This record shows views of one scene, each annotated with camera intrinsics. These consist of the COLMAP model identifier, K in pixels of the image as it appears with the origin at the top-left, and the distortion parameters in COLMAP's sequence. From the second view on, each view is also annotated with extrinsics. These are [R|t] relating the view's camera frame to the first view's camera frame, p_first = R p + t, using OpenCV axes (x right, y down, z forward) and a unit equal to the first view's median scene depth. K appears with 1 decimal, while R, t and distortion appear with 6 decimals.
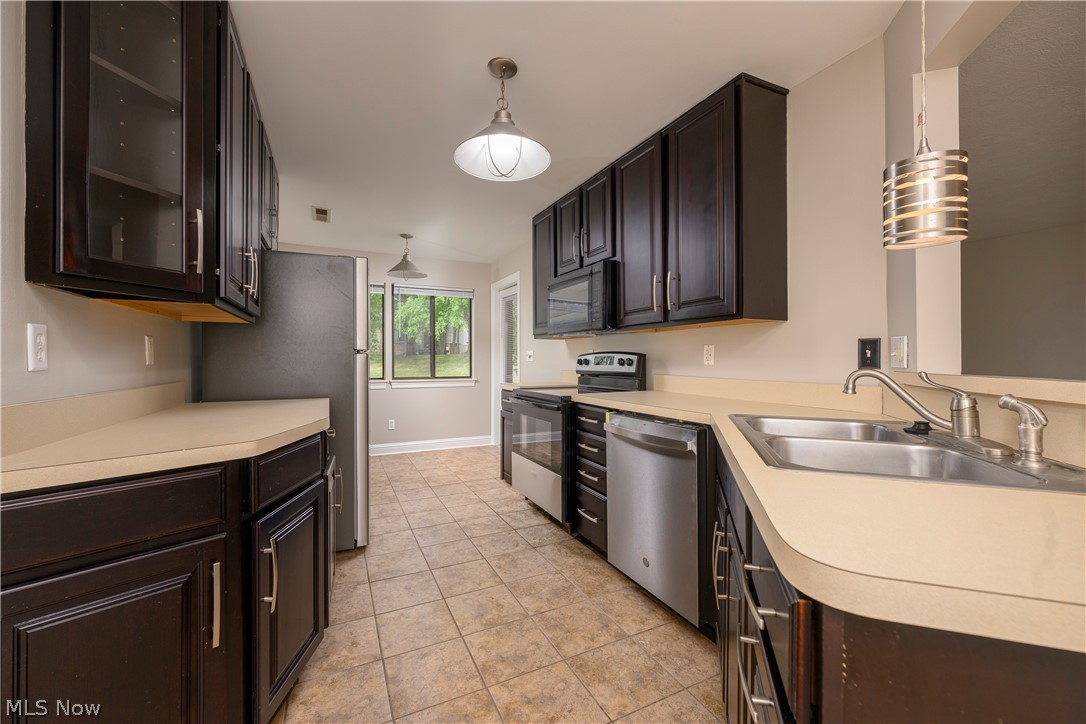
lens RADIAL K [[428.3, 0, 548.7], [0, 428.3, 365.8], [0, 0, 1]] dist [-0.001839, 0.000525]
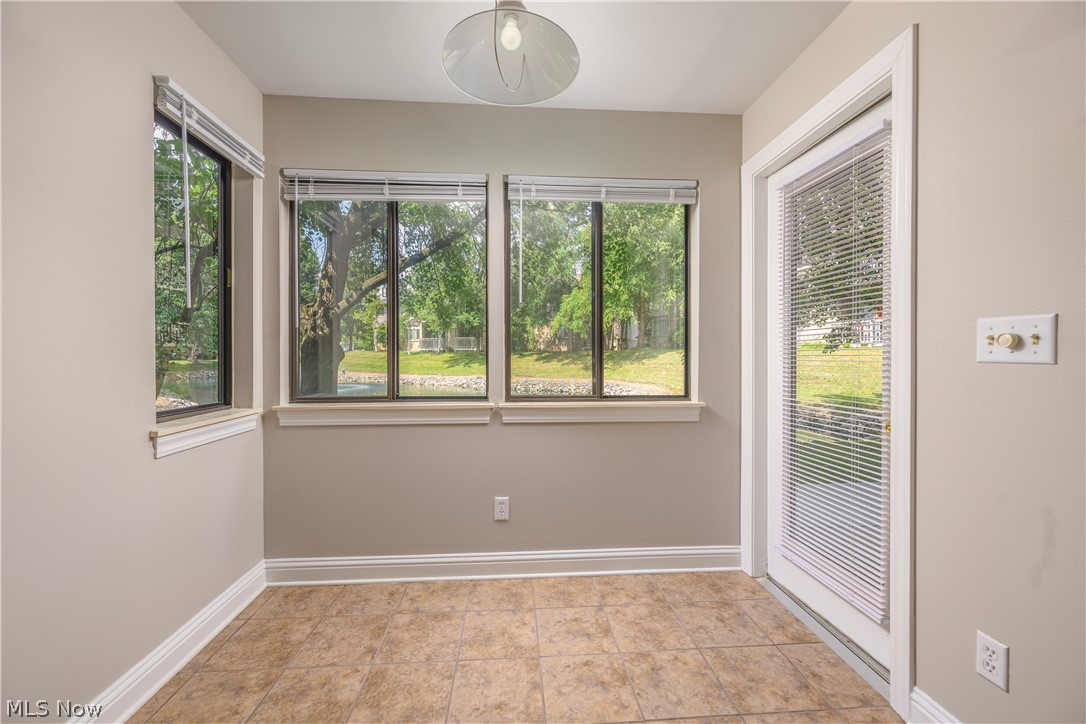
lens RADIAL K [[428.3, 0, 545.2], [0, 428.3, 367.0], [0, 0, 1]] dist [-0.001839, 0.000525]
pose [[0.924983, 0.011389, -0.379838, -0.038713], [-0.007235, 0.999897, 0.012362, -0.002046], [0.379940, -0.008687, 0.924970, 0.145683]]
